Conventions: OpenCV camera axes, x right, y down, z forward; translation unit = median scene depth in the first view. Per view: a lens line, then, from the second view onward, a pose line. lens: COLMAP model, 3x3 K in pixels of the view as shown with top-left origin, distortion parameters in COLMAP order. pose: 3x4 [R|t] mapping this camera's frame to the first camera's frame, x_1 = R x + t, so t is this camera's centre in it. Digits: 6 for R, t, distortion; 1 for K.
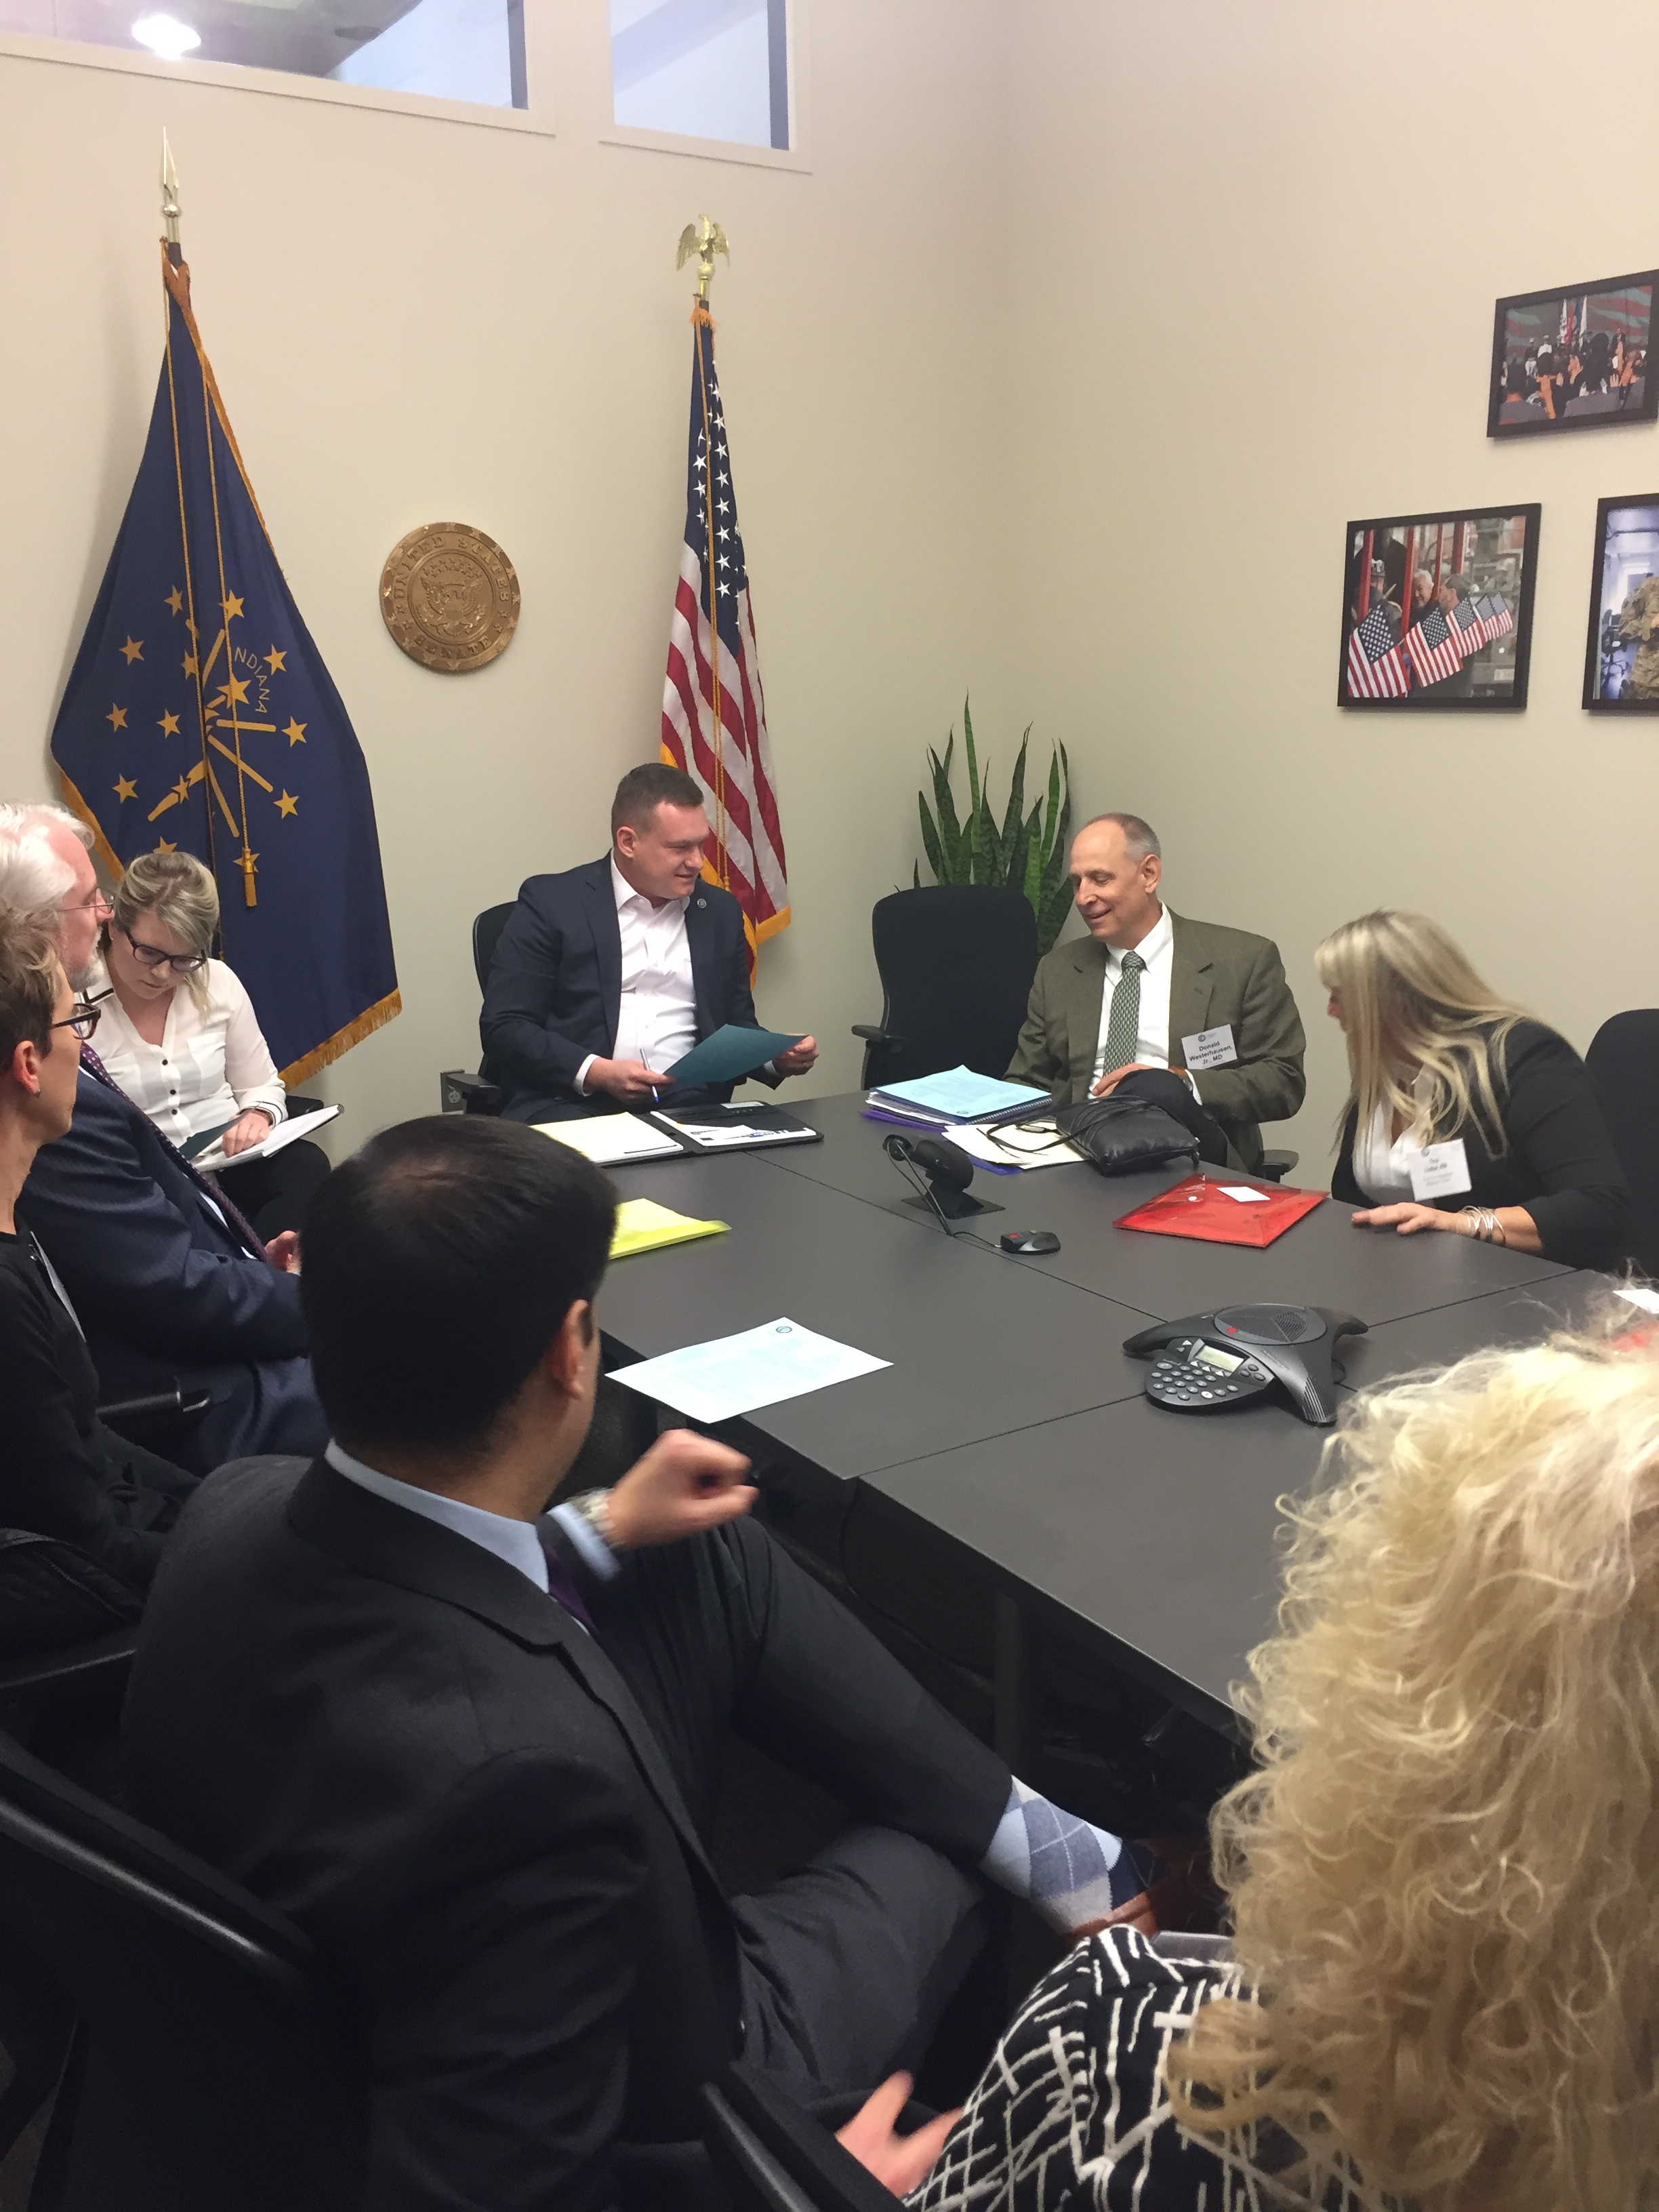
lens RADIAL K [[1864.6, 0, 829.5], [0, 1864.6, 1106.0], [0, 0, 1]] dist [0.079572, -0.085357]
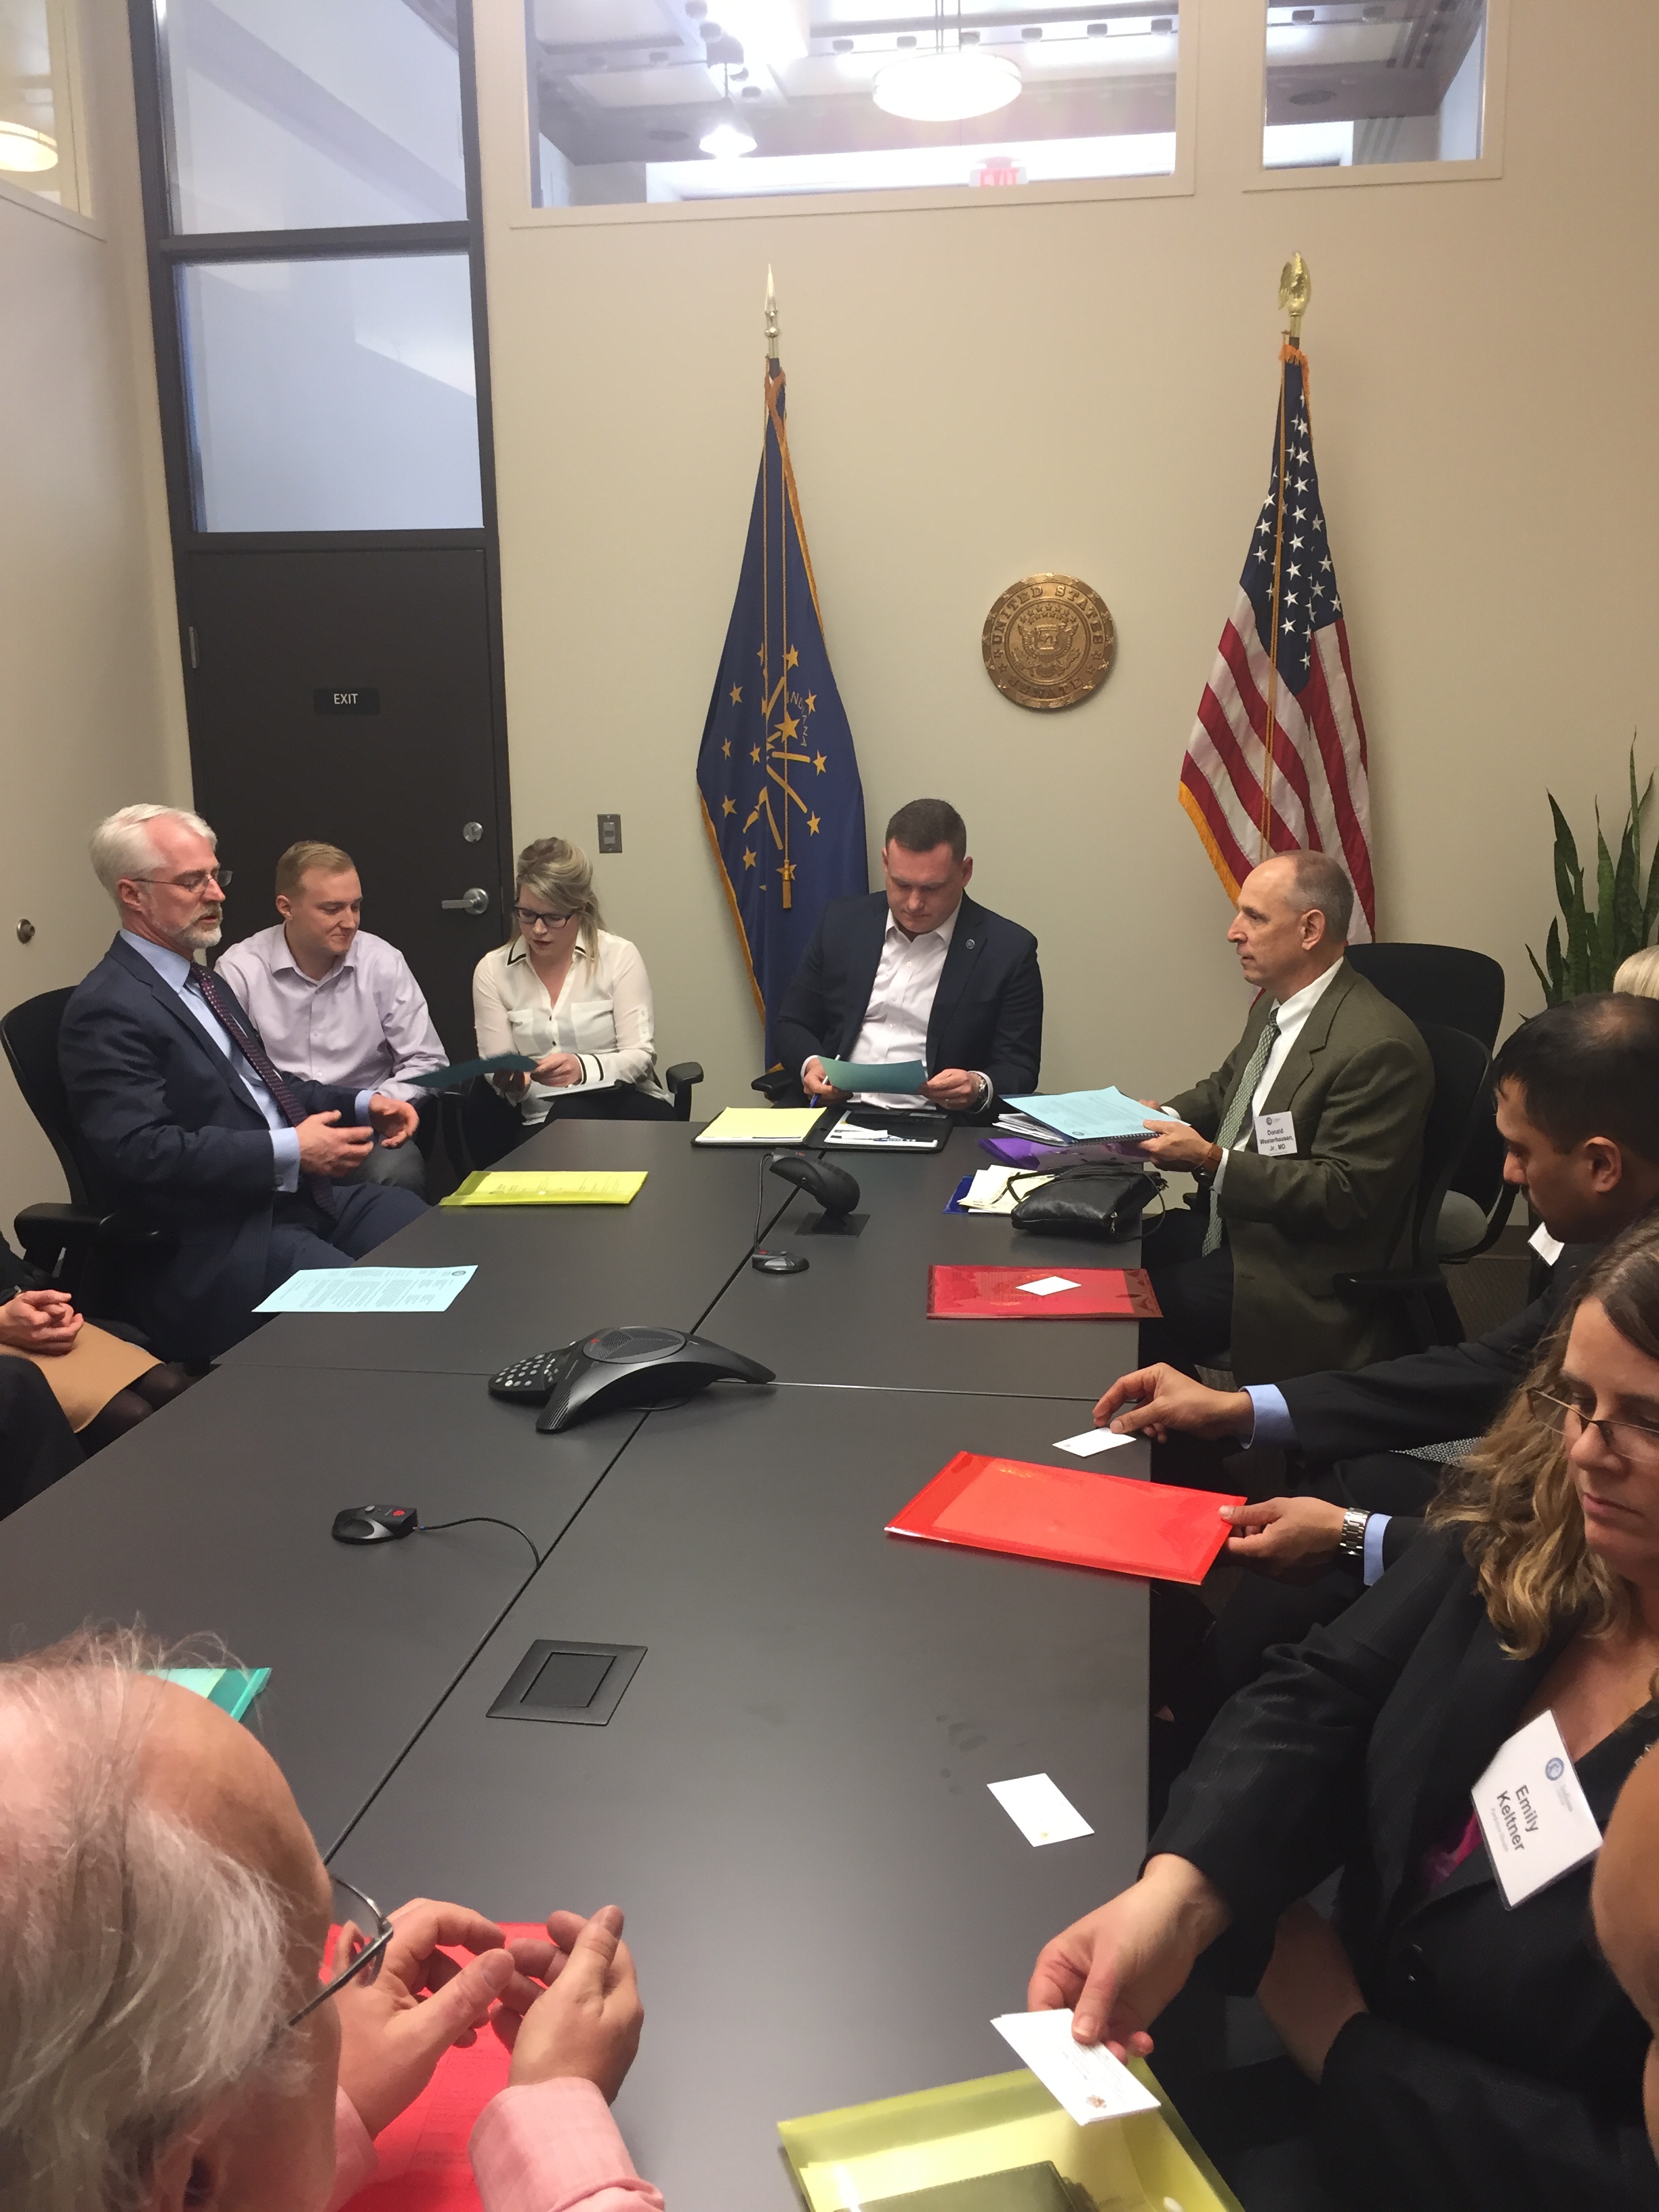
lens RADIAL K [[1864.6, 0, 829.5], [0, 1864.6, 1106.0], [0, 0, 1]] dist [0.079572, -0.085357]
pose [[0.749950, 0.145935, -0.645197, 0.494190], [-0.152096, 0.987270, 0.046517, -0.042319], [0.643772, 0.063246, 0.762599, 0.126479]]
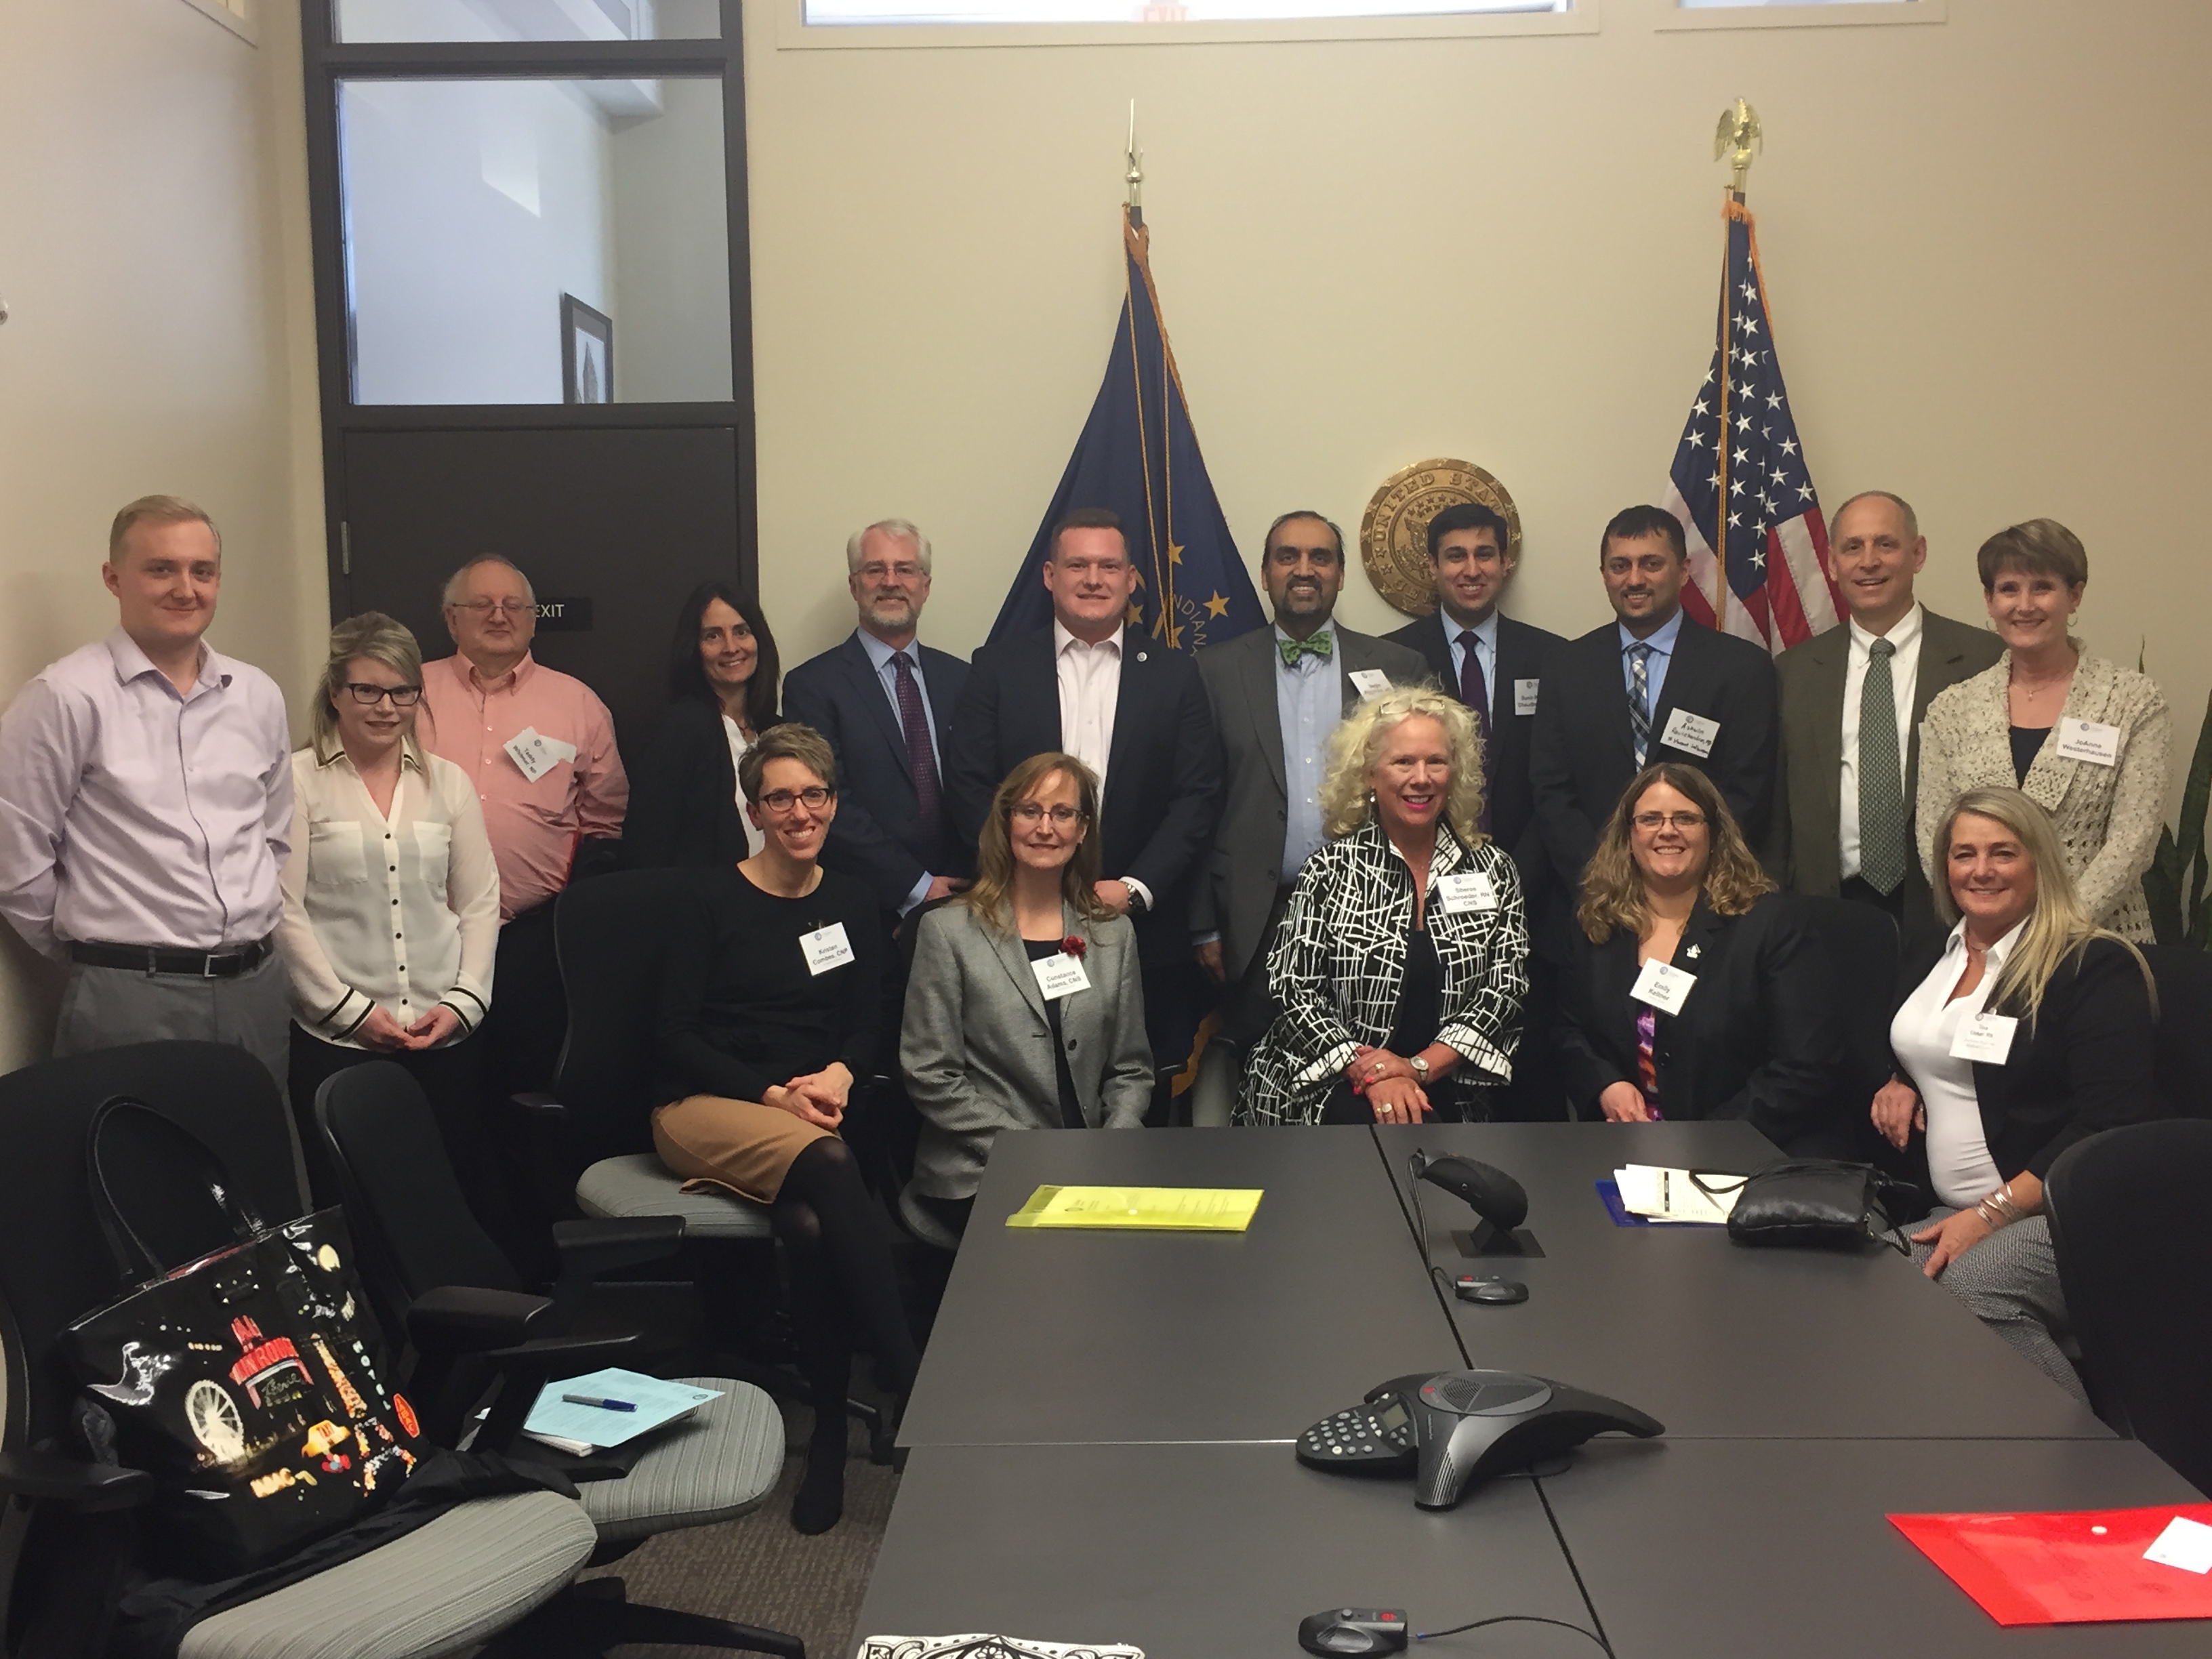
lens RADIAL K [[2350.3, 0, 1106.0], [0, 2350.3, 829.5], [0, 0, 1]] dist [0.089371, -0.028793]
pose [[0.829085, 0.051337, -0.556761, 0.336480], [-0.125614, 0.987423, -0.096008, -0.004792], [0.544830, 0.149536, 0.825106, 0.002842]]
